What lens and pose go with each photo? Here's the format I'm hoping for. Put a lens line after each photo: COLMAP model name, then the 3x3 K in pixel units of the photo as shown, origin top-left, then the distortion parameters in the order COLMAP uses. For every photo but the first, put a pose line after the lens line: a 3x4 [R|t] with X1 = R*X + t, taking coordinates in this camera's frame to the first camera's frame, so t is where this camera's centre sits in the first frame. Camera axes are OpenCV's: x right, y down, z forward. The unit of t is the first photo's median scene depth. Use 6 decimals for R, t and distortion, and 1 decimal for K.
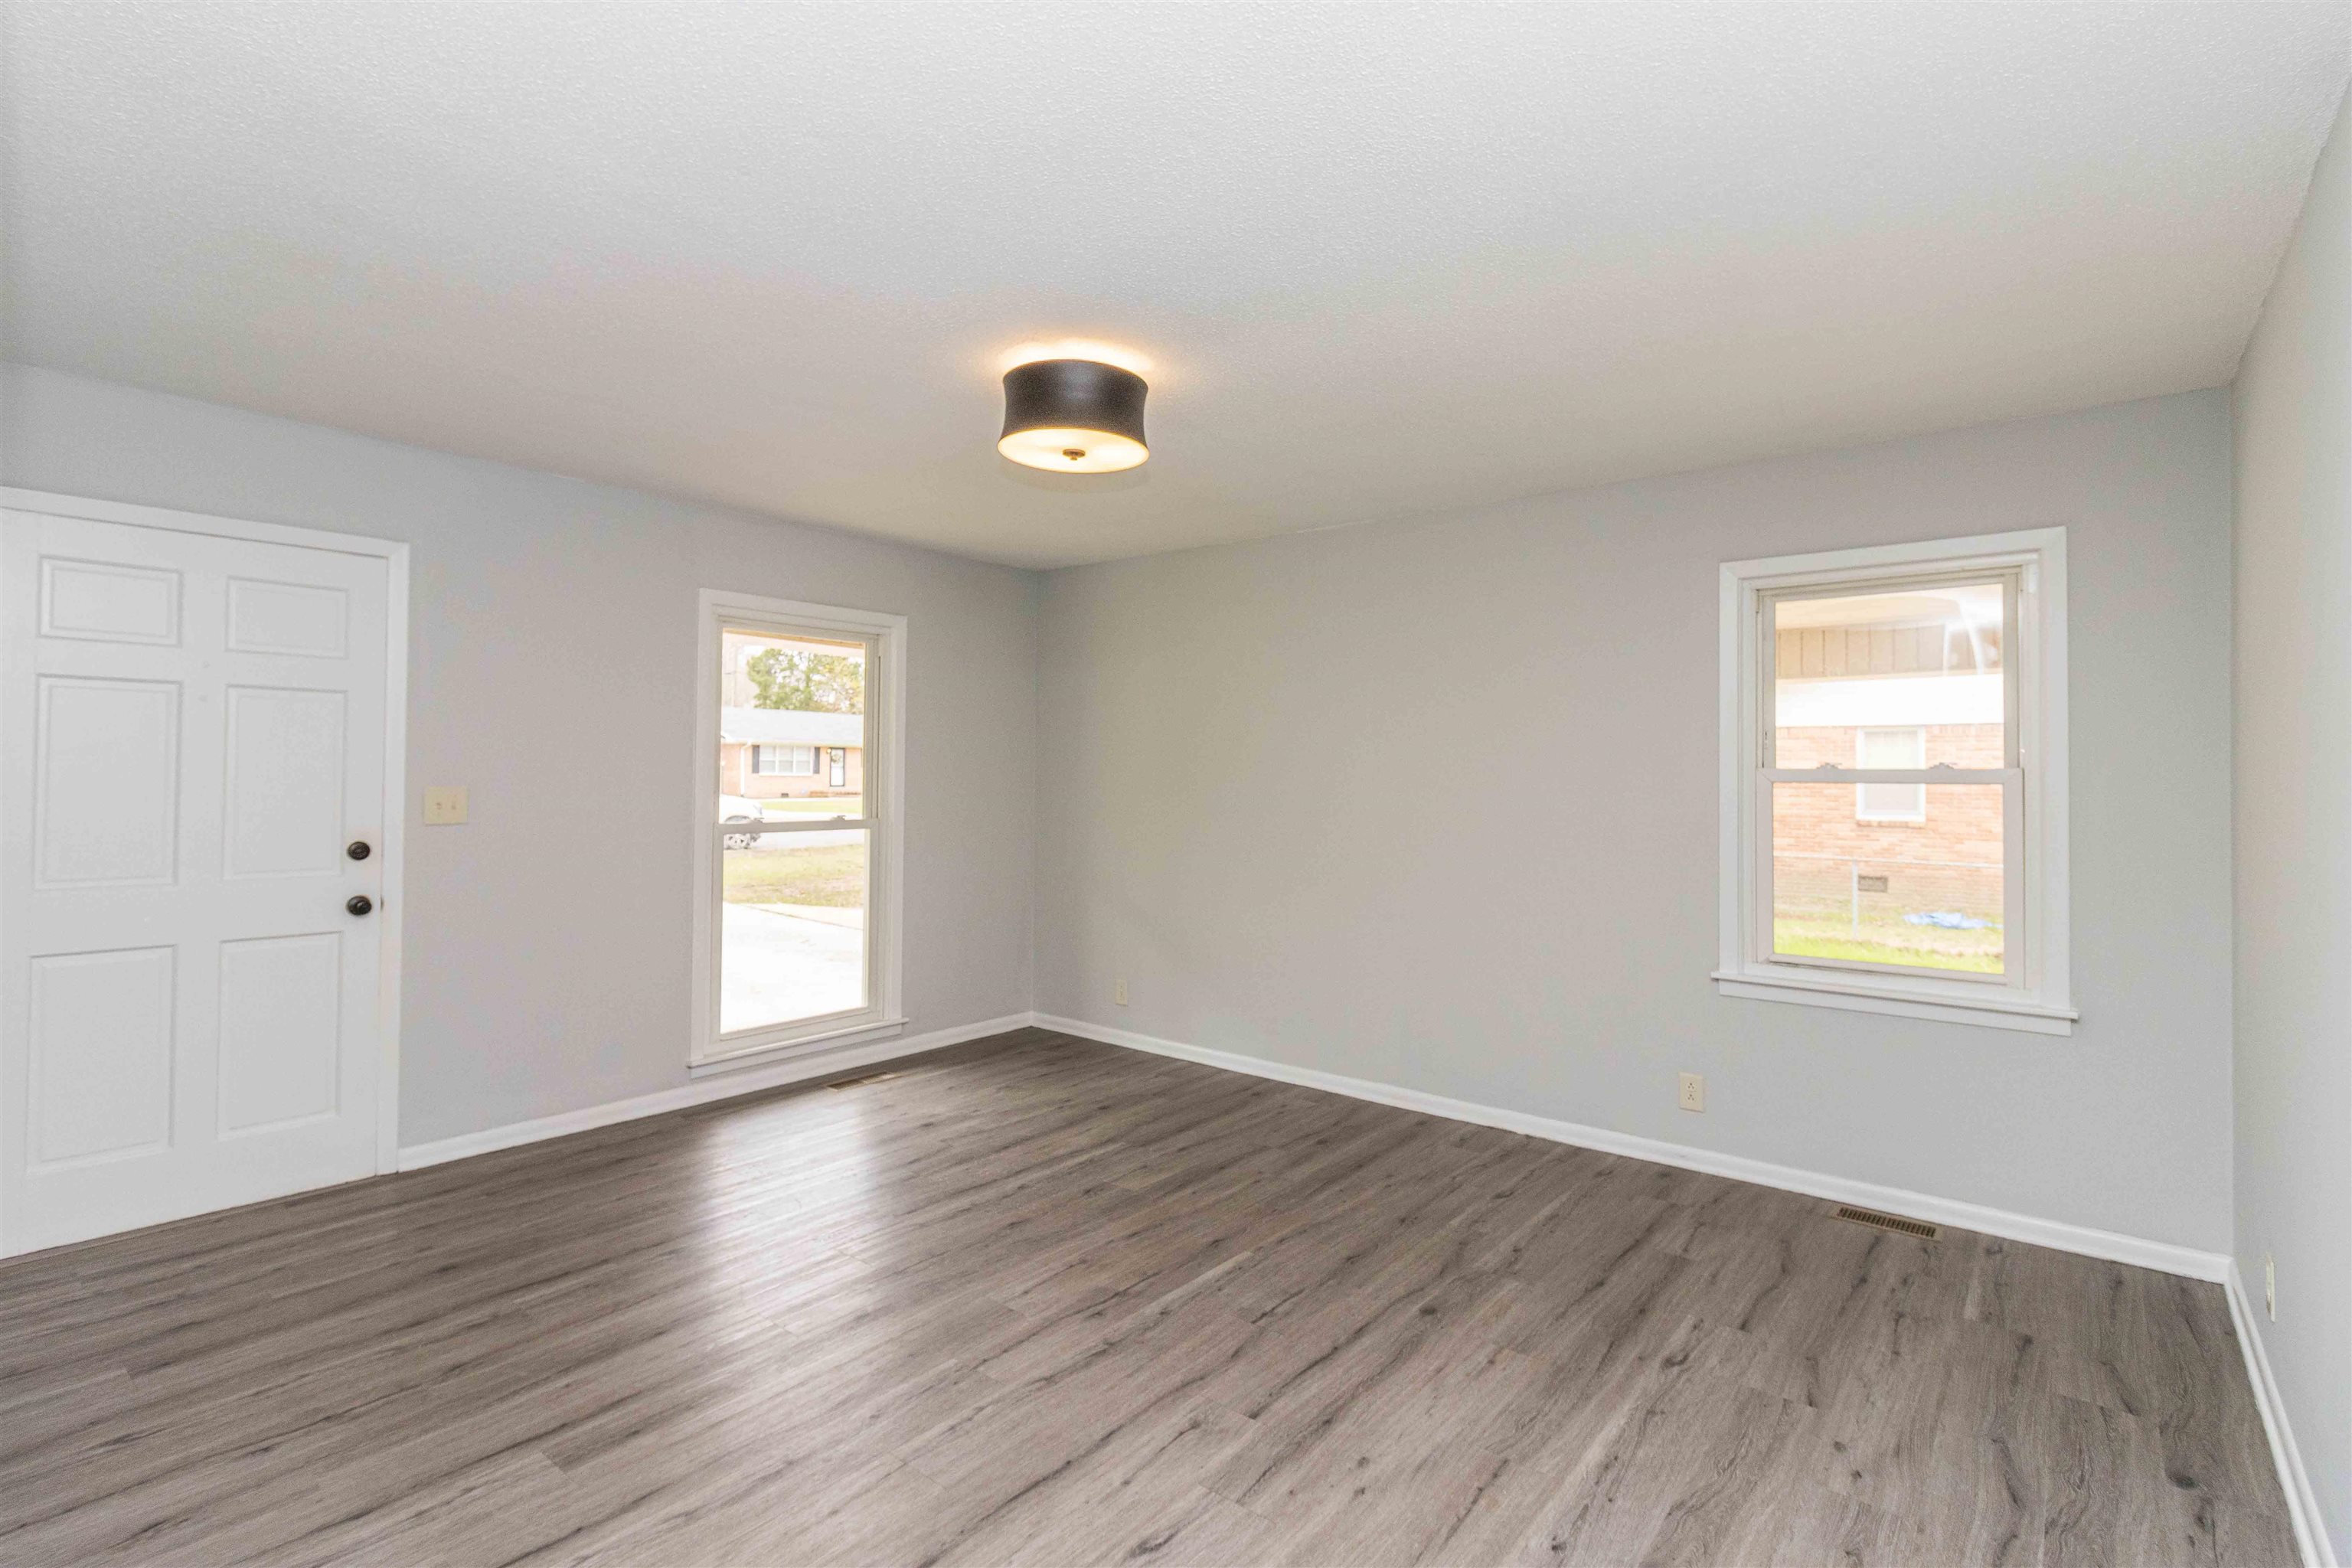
lens RADIAL K [[1099.5, 0, 1170.8], [0, 1099.5, 768.8], [0, 0, 1]] dist [0.001882, -0.000311]
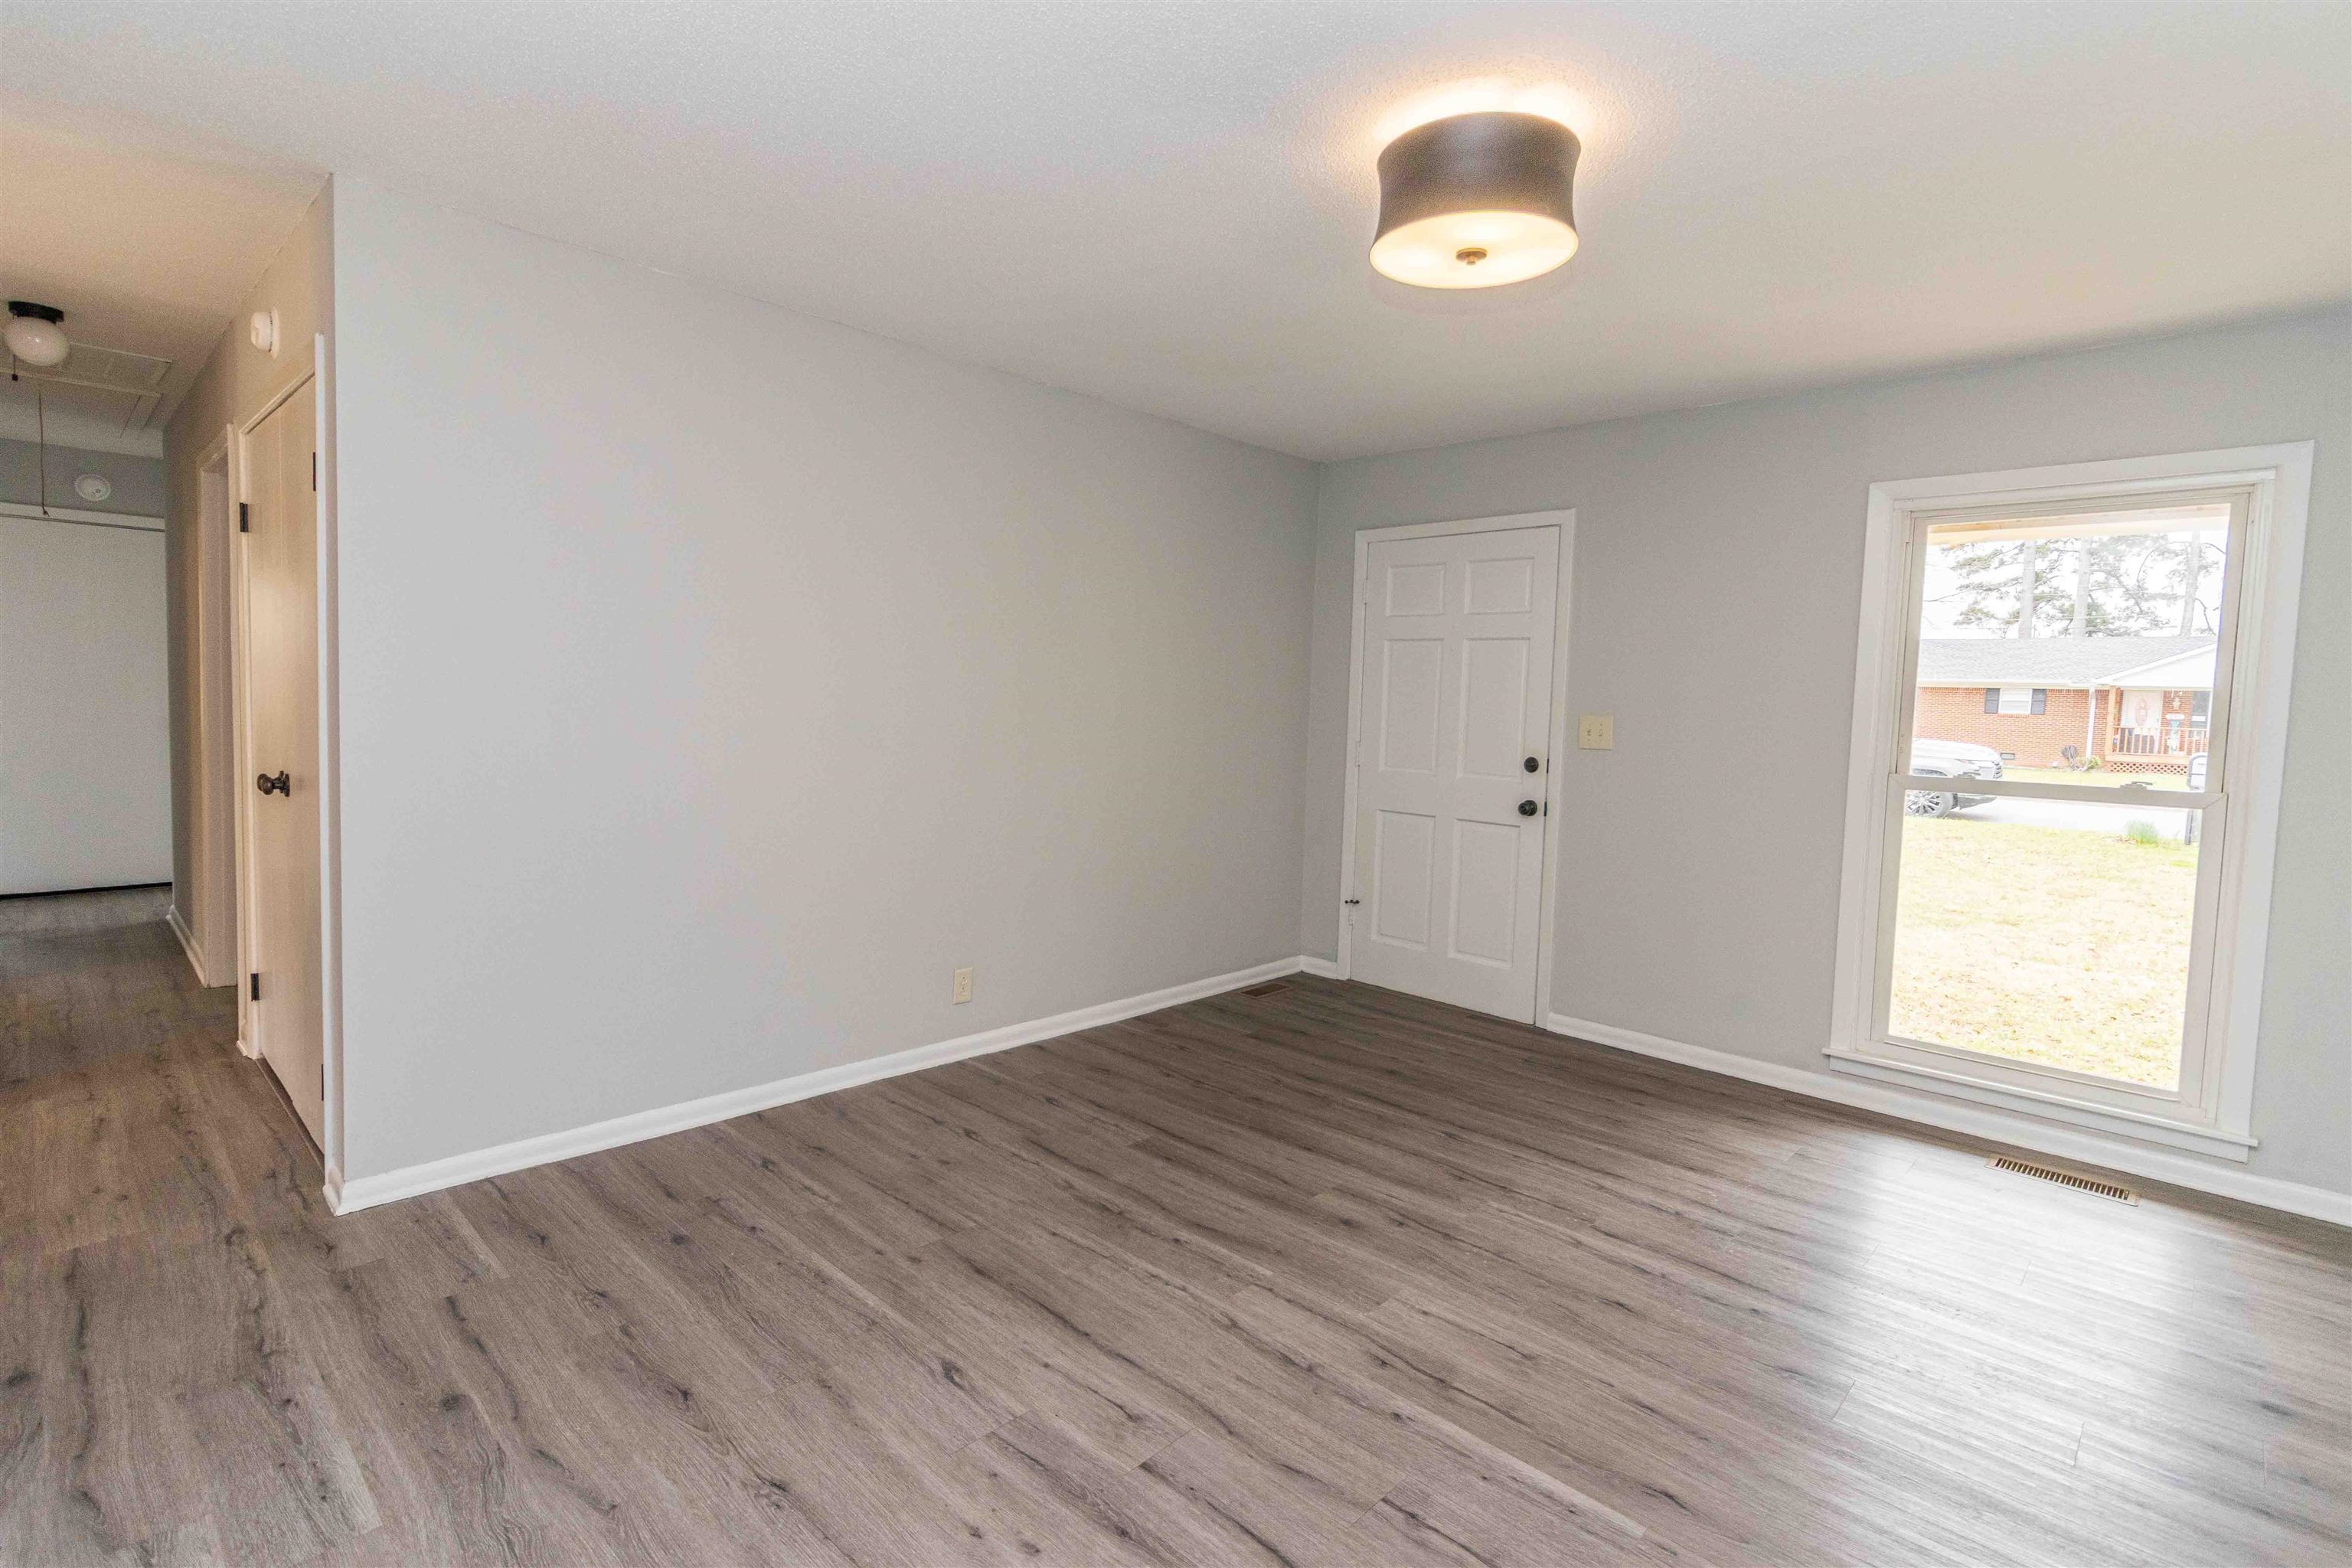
lens RADIAL K [[1099.5, 0, 1170.8], [0, 1099.5, 768.8], [0, 0, 1]] dist [0.001882, -0.000311]
pose [[-0.073932, 0.052852, -0.995862, 0.678689], [-0.028209, 0.998084, 0.055064, 0.027186], [0.996864, 0.032163, -0.072299, 0.848120]]
